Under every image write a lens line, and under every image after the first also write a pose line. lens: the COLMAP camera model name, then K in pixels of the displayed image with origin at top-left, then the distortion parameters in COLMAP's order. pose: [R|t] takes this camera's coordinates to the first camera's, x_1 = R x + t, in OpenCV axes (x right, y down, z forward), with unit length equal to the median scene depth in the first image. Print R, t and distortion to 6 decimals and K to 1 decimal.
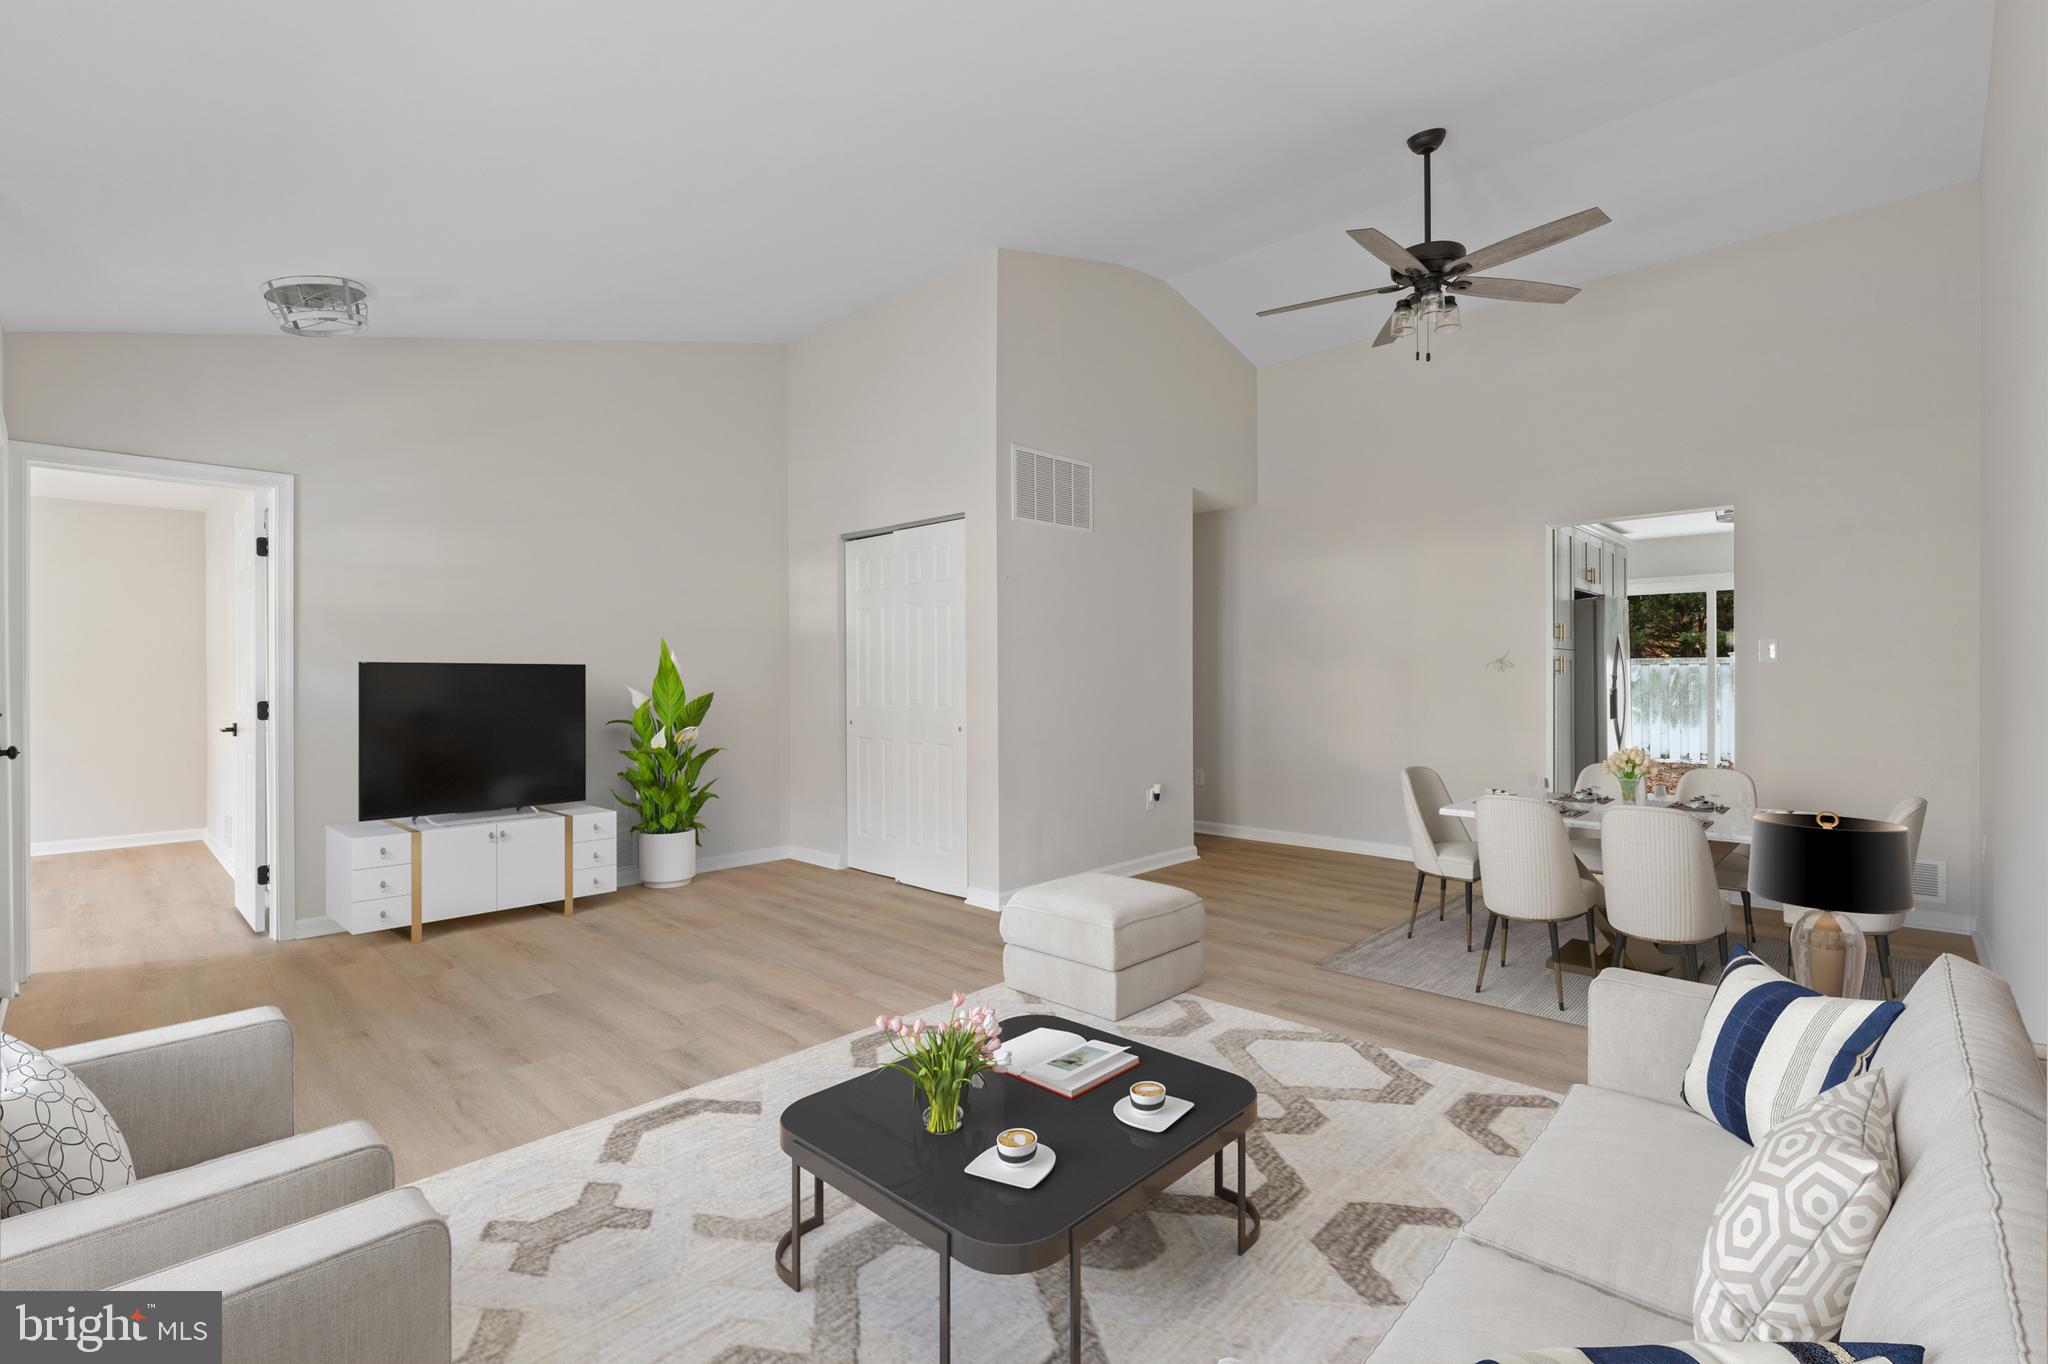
lens RADIAL K [[930.1, 0, 1008.3], [0, 930.1, 673.9], [0, 0, 1]] dist [0.003524, 0.000235]
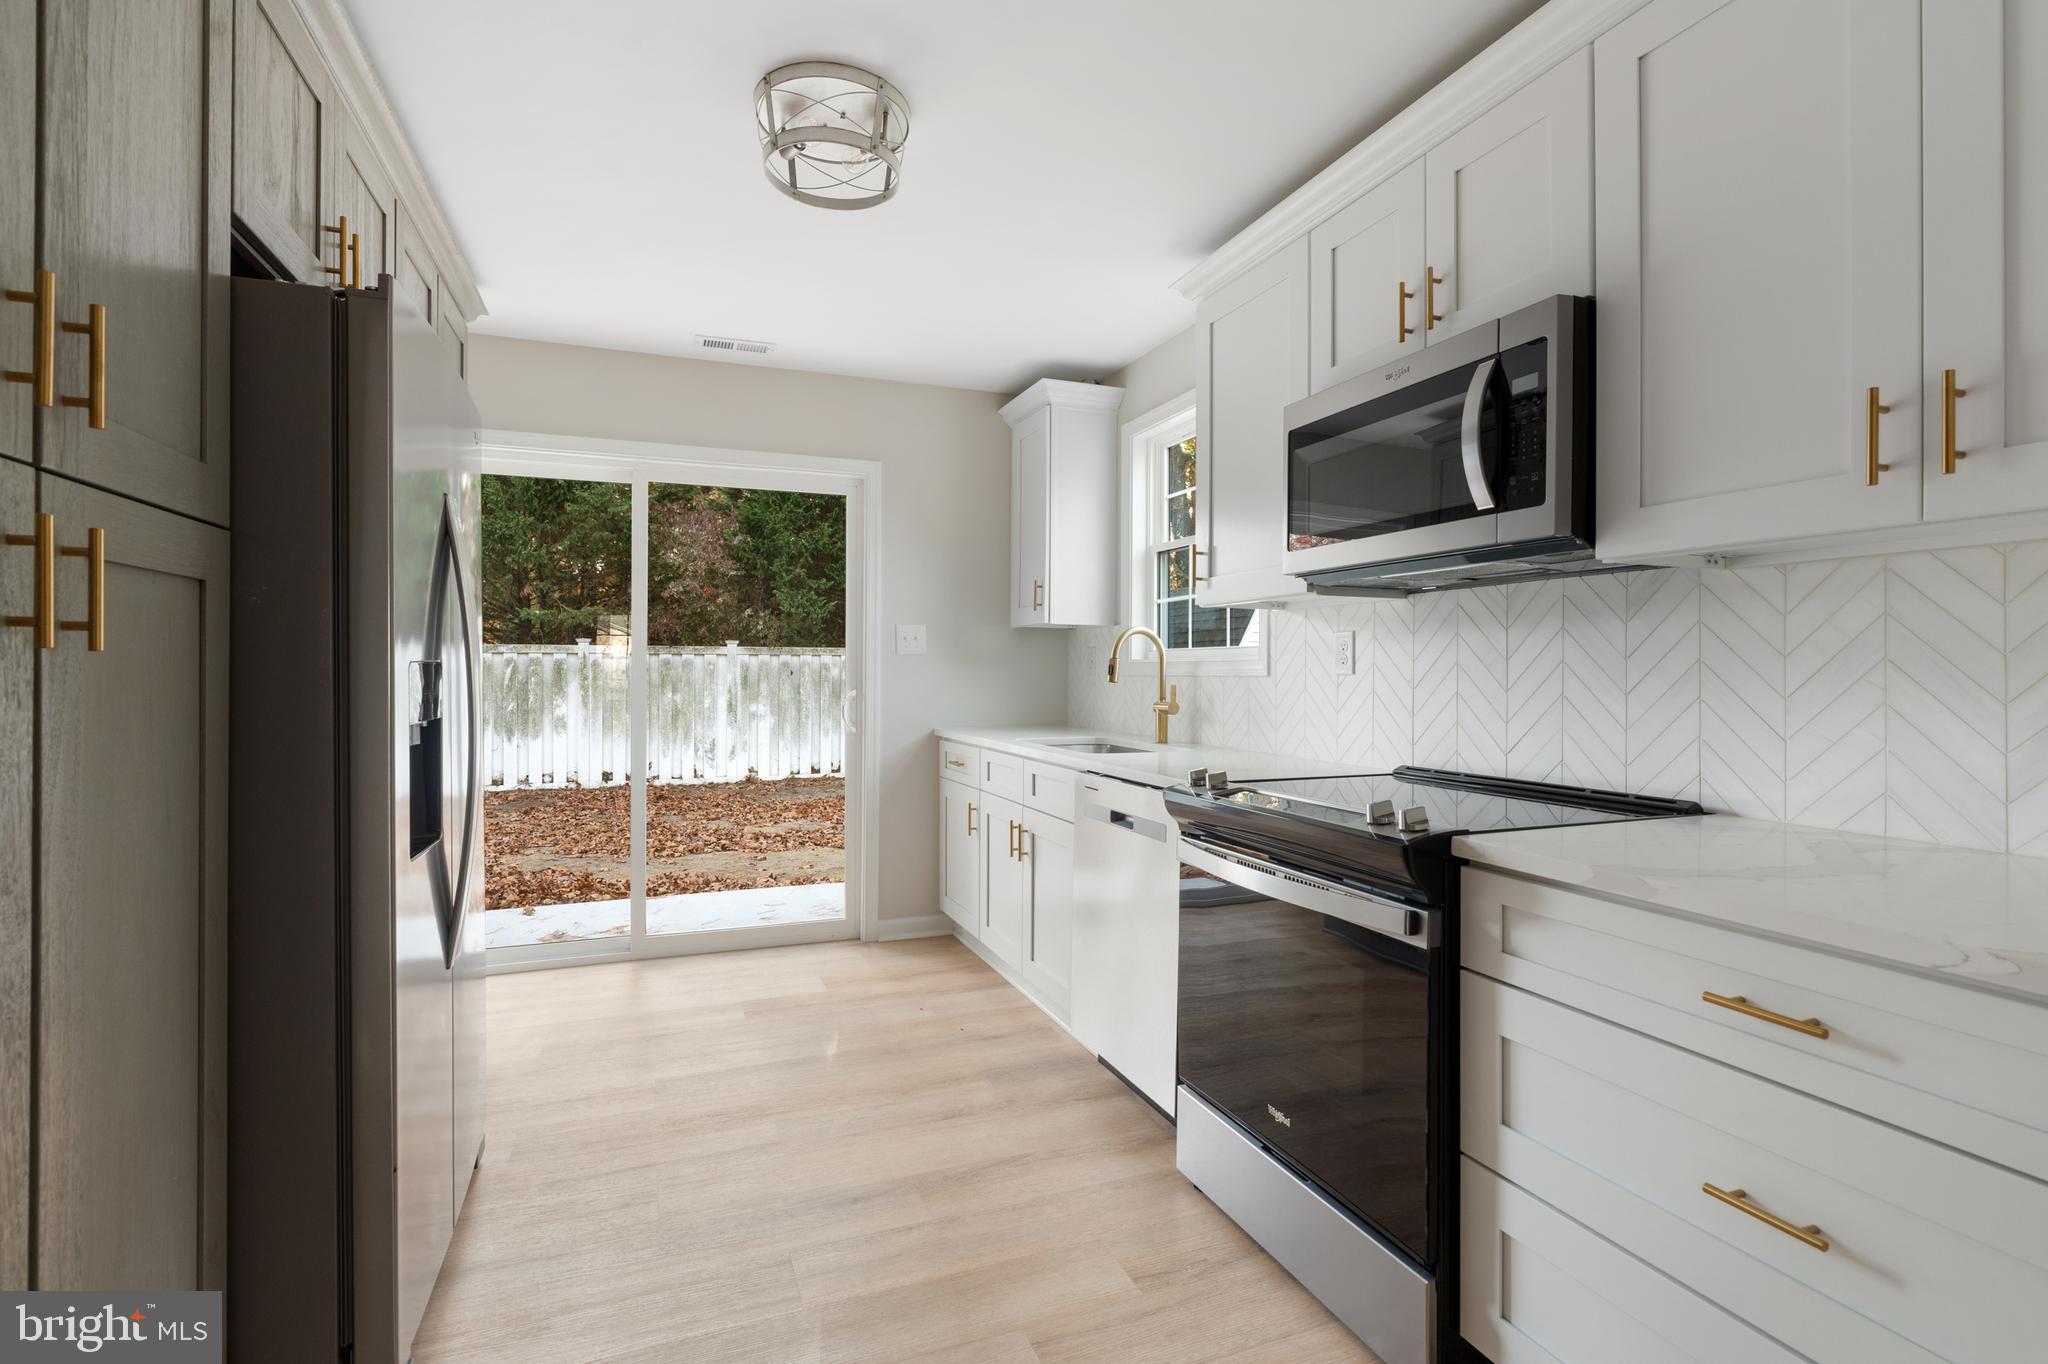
lens RADIAL K [[930.1, 0, 1008.3], [0, 930.1, 673.9], [0, 0, 1]] dist [0.003524, 0.000235]
pose [[0.422777, -0.000212, 0.906234, 0.639242], [-0.005849, 0.999979, 0.002963, 0.003858], [-0.906215, -0.006553, 0.422767, 0.983817]]
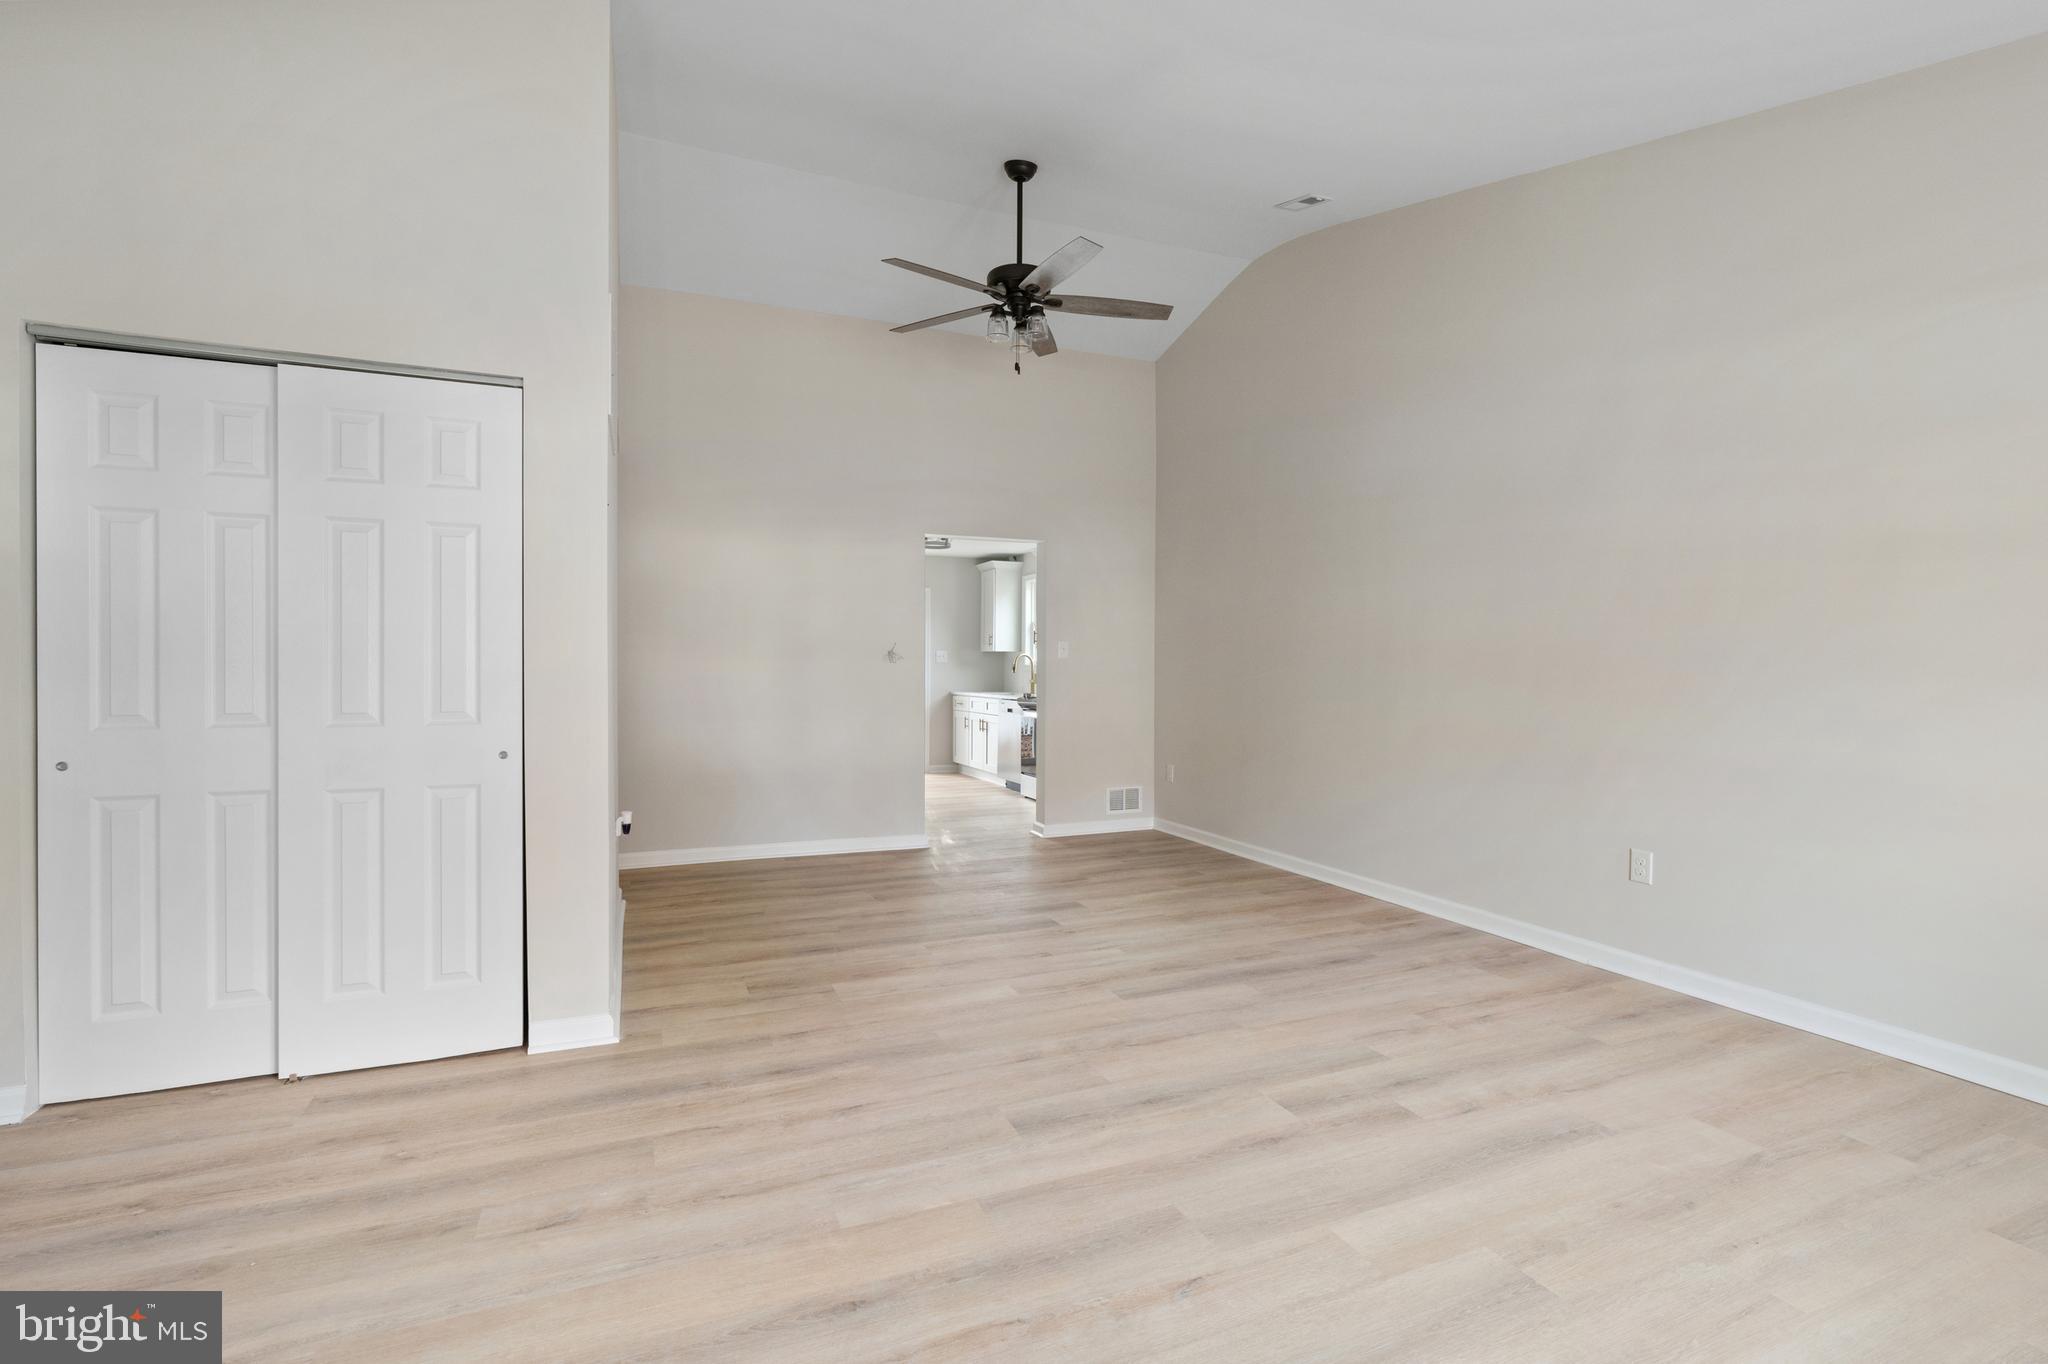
lens RADIAL K [[930.1, 0, 1026.6], [0, 930.1, 671.3], [0, 0, 1]] dist [0.000838, 0.000051]
pose [[0.385639, 0.000632, 0.922649, -0.433613], [-0.006928, 0.999974, 0.002210, 0.003832], [-0.922624, -0.007244, 0.385633, 0.461882]]
